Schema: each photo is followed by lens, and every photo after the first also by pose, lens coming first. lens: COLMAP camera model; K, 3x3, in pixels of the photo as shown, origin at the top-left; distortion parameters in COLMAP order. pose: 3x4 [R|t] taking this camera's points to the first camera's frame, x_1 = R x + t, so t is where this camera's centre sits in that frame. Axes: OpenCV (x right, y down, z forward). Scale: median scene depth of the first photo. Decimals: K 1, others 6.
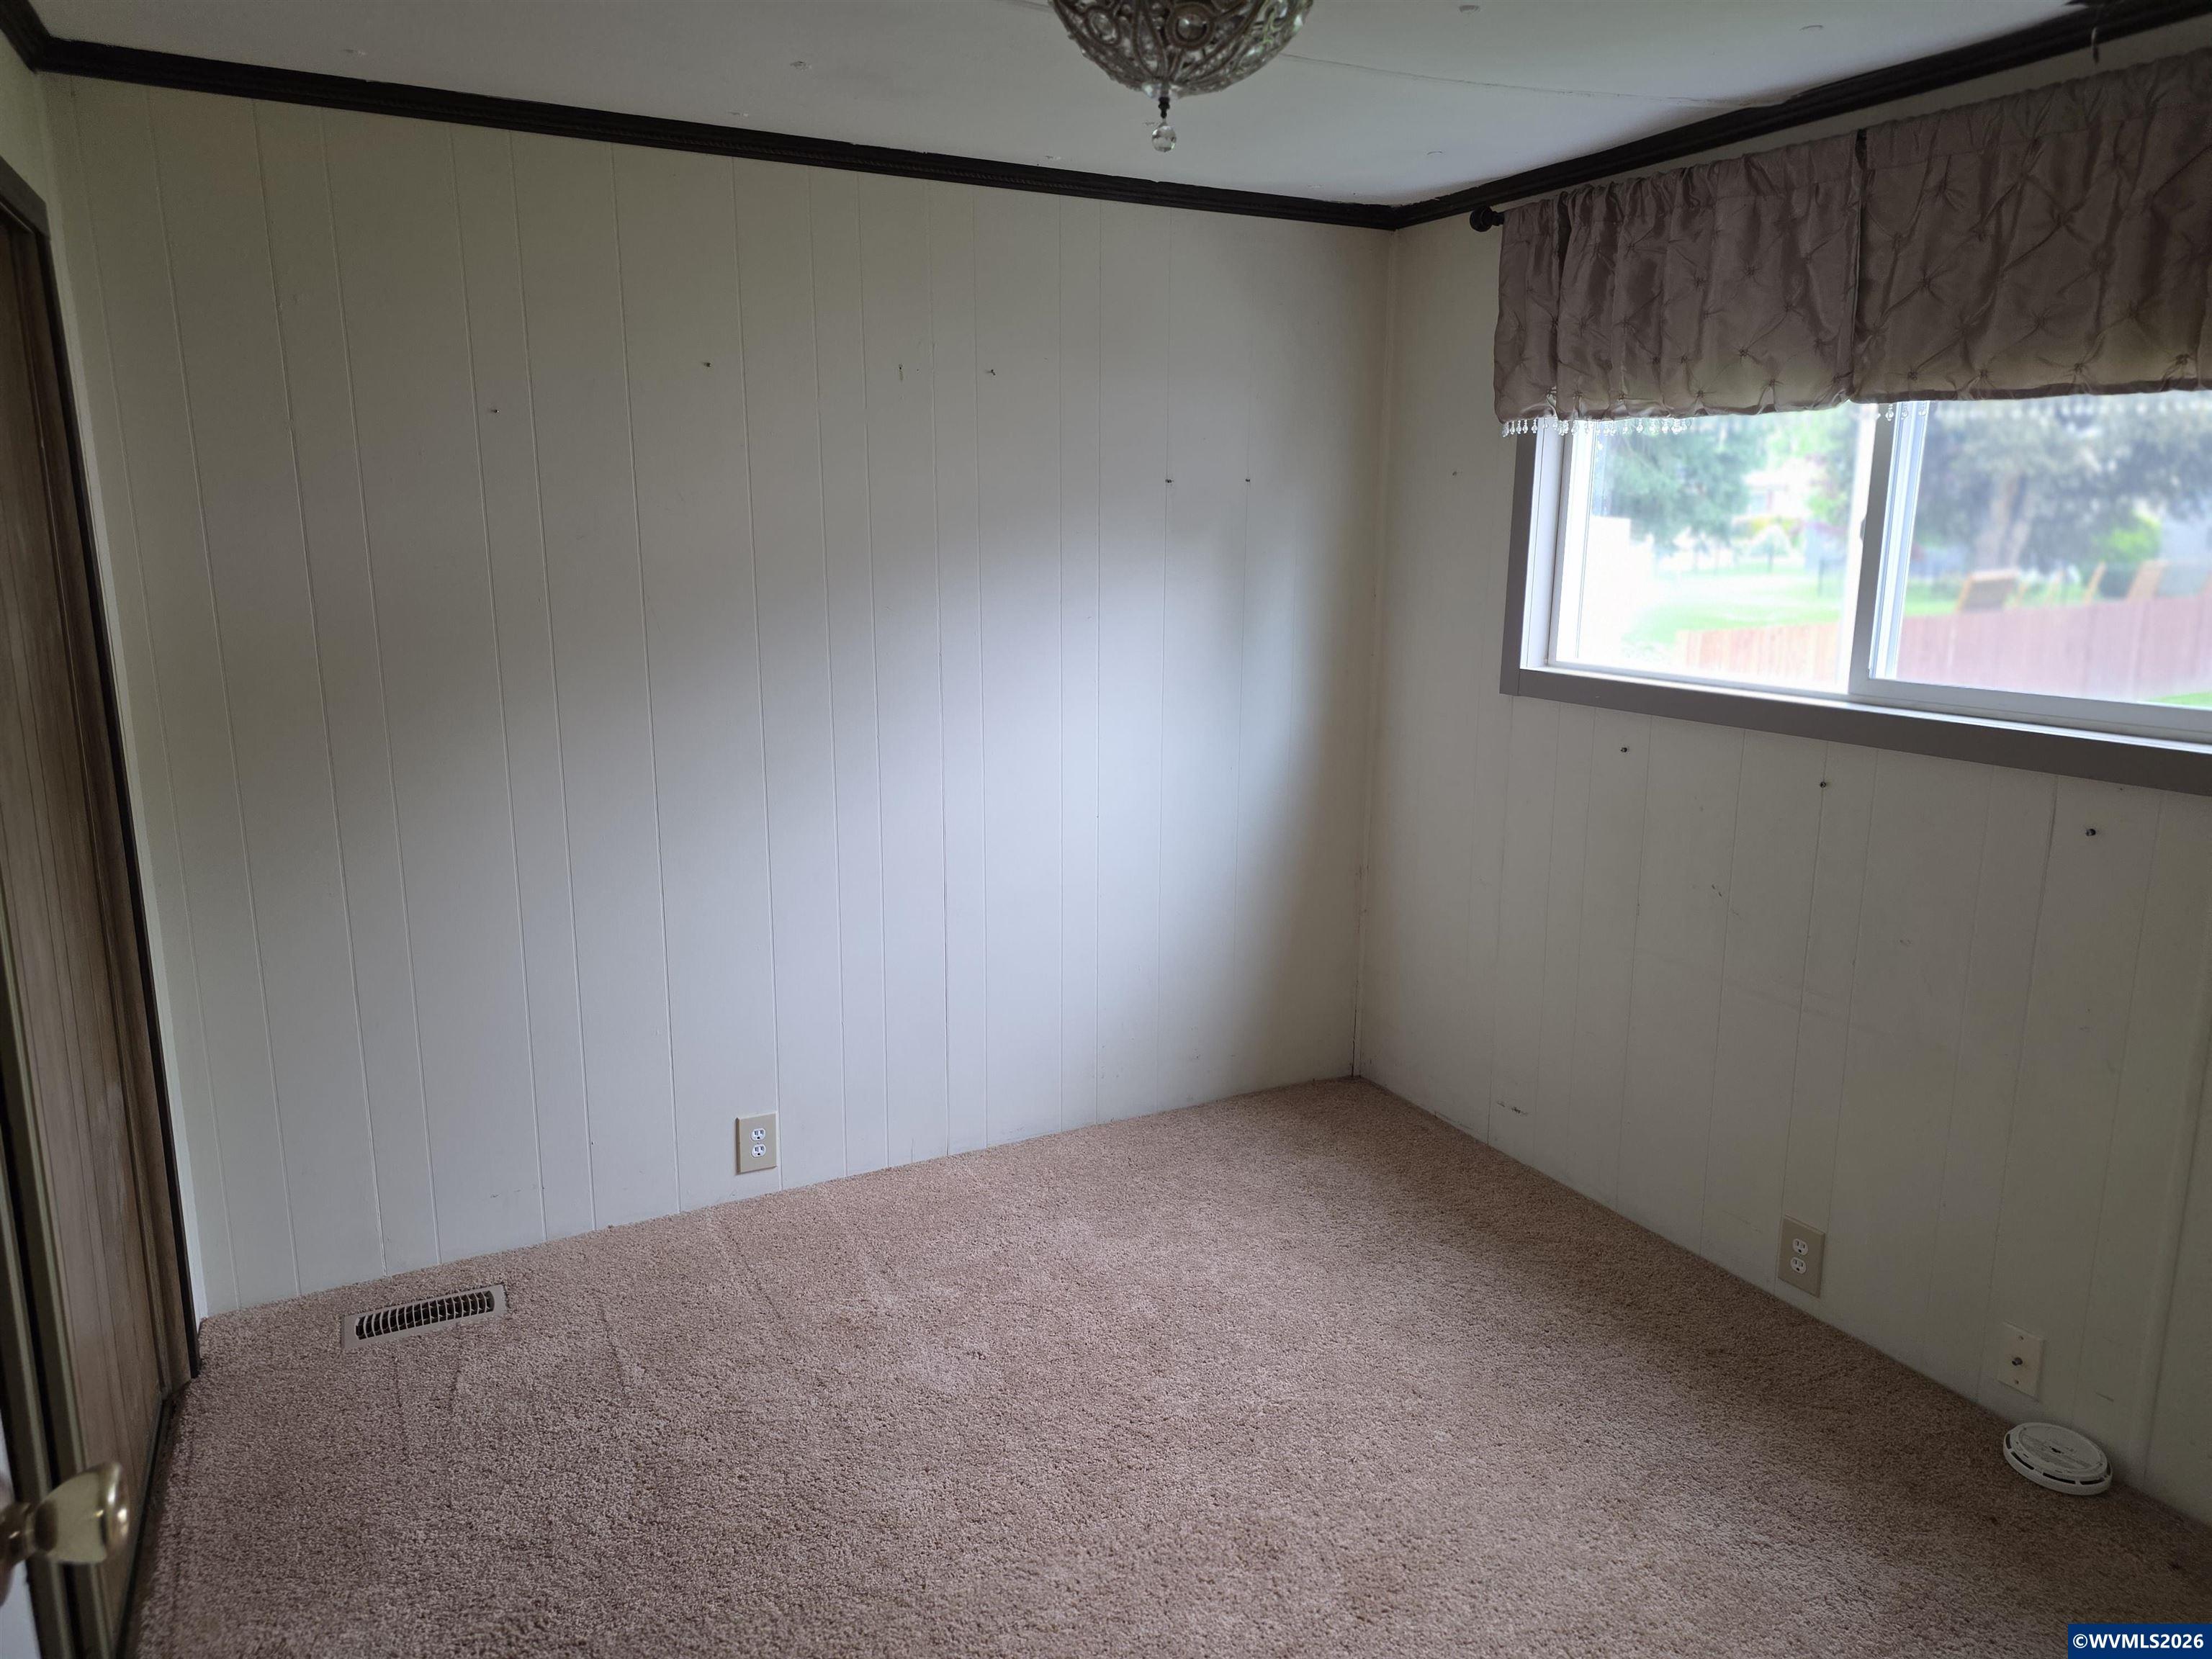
lens RADIAL K [[1463.5, 0, 1107.7], [0, 1463.5, 803.0], [0, 0, 1]] dist [0.068345, -0.036761]
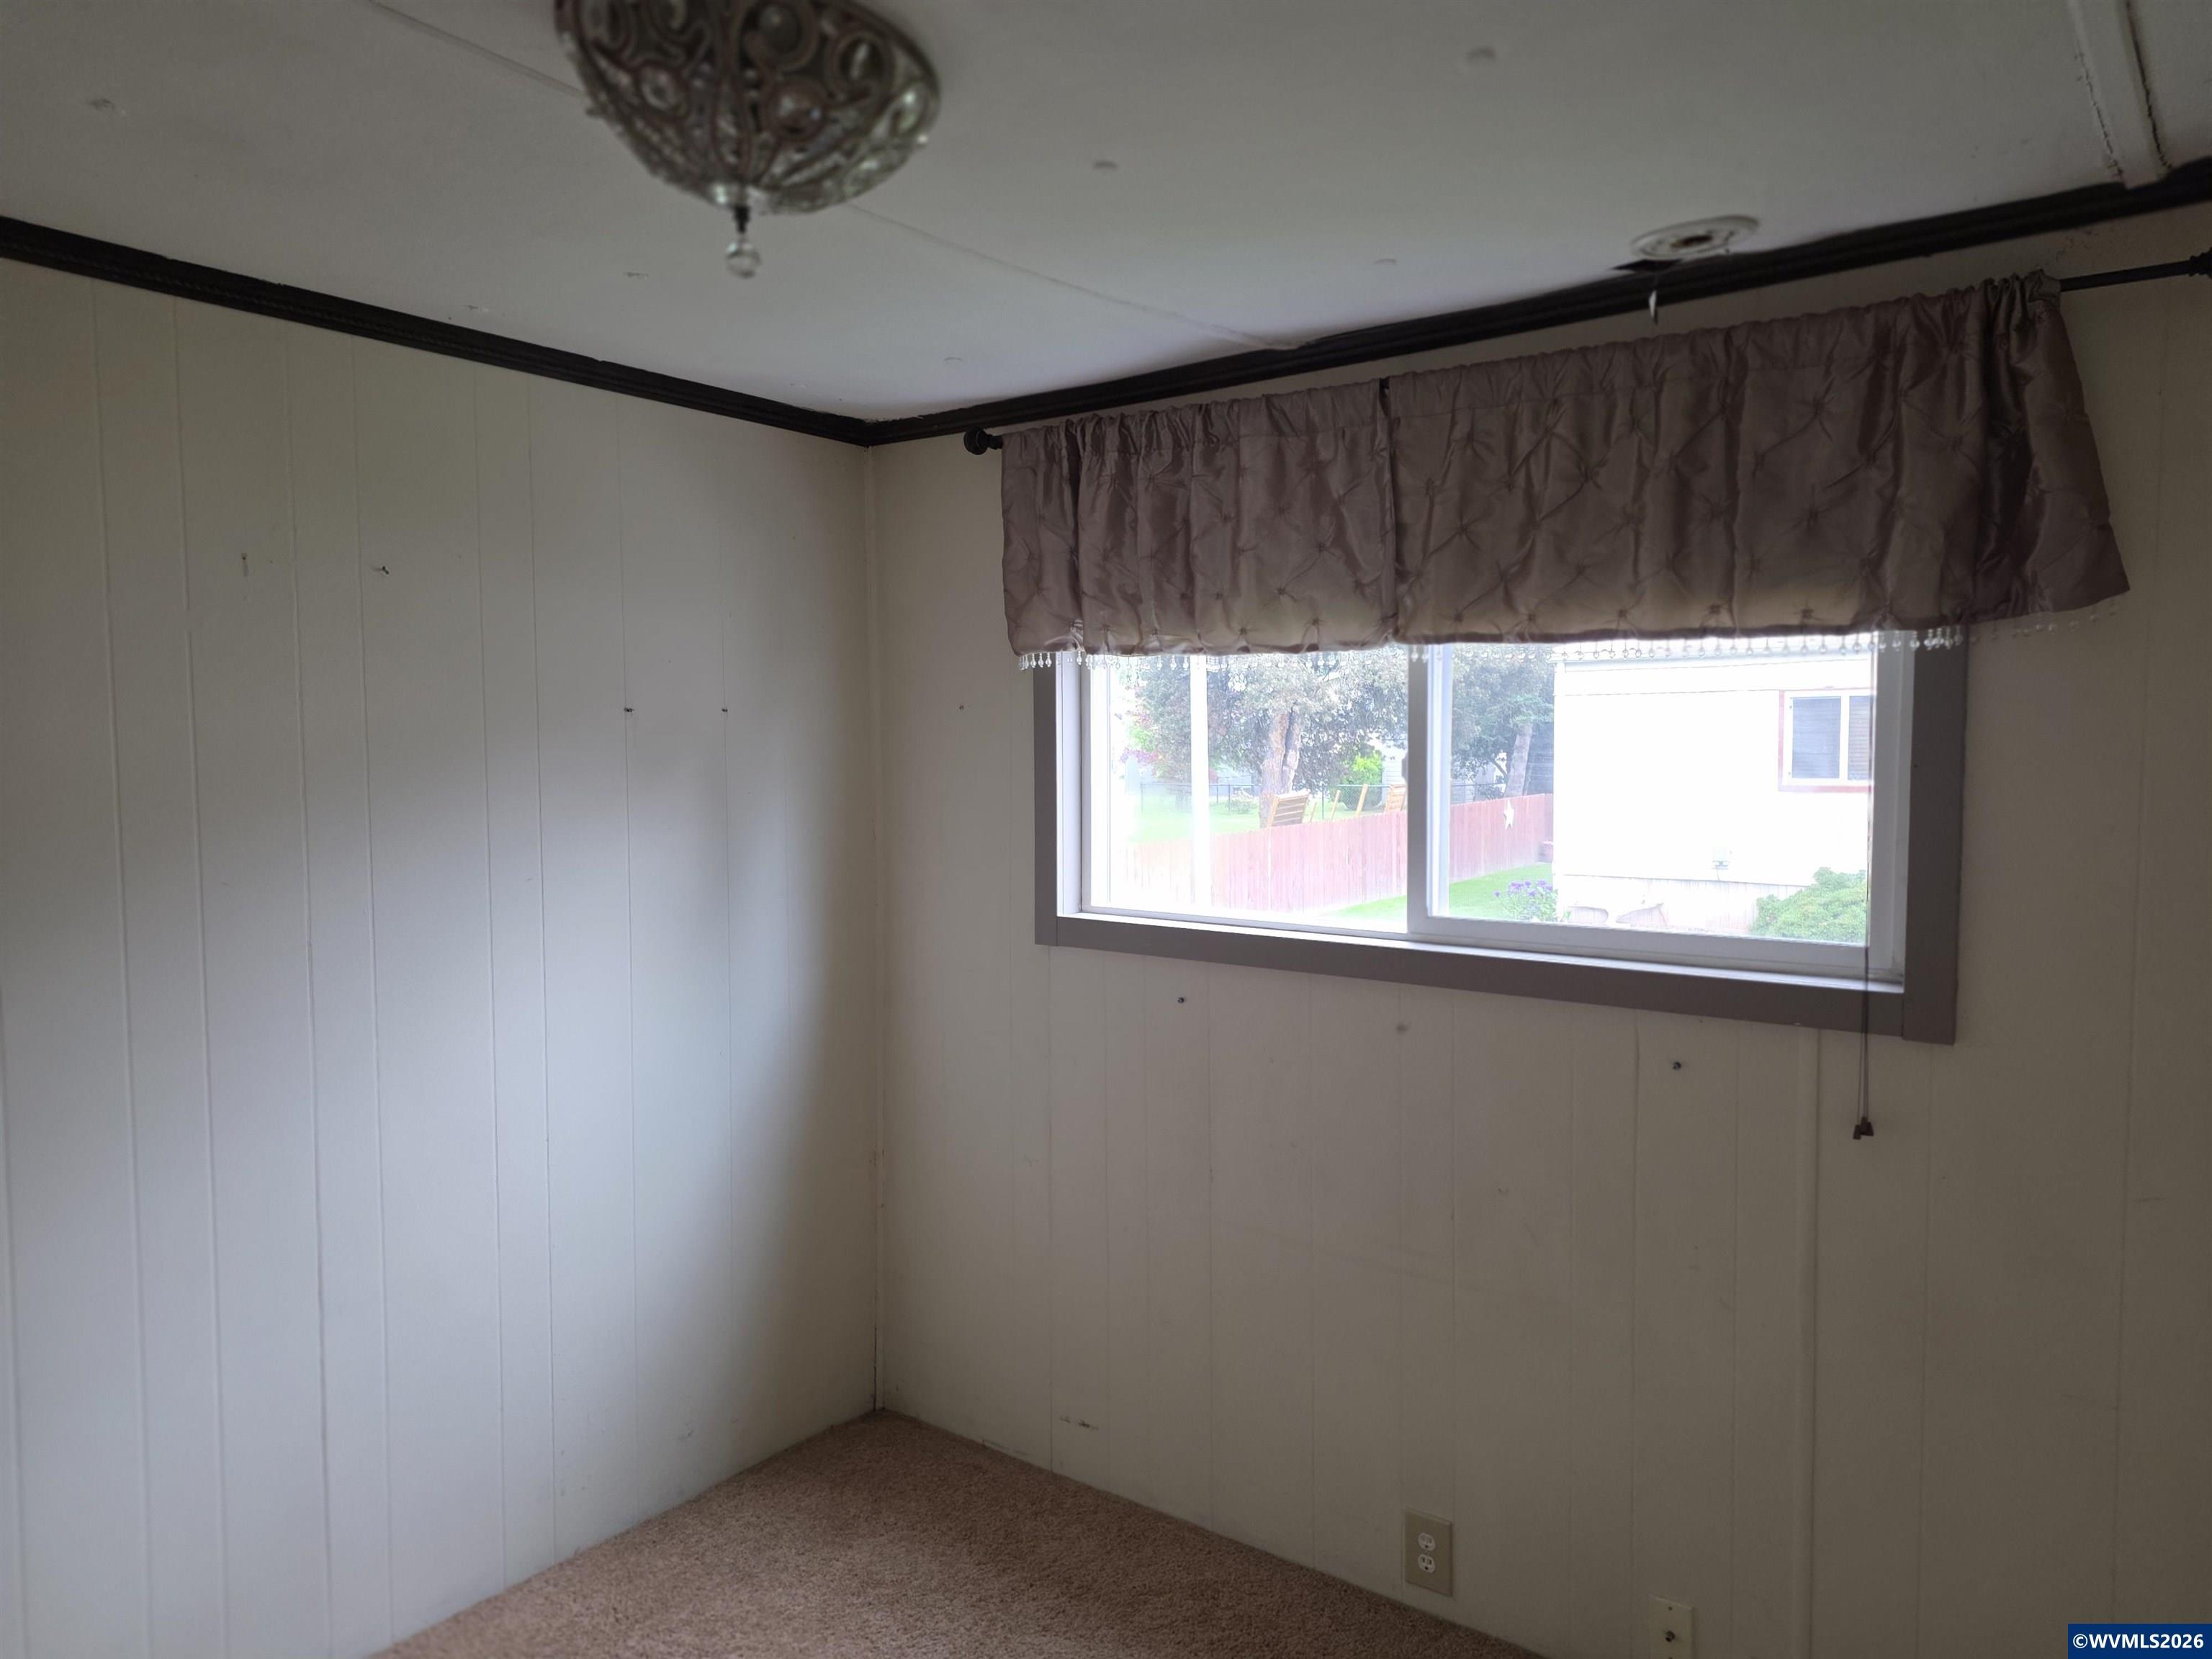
lens RADIAL K [[1421.9, 0, 1106.3], [0, 1421.9, 832.4], [0, 0, 1]] dist [0.149746, -0.176007]
pose [[0.902302, -0.035253, 0.429660, -0.079016], [0.090780, 0.989841, -0.109426, -0.050470], [-0.421437, 0.137740, 0.896336, 0.214399]]
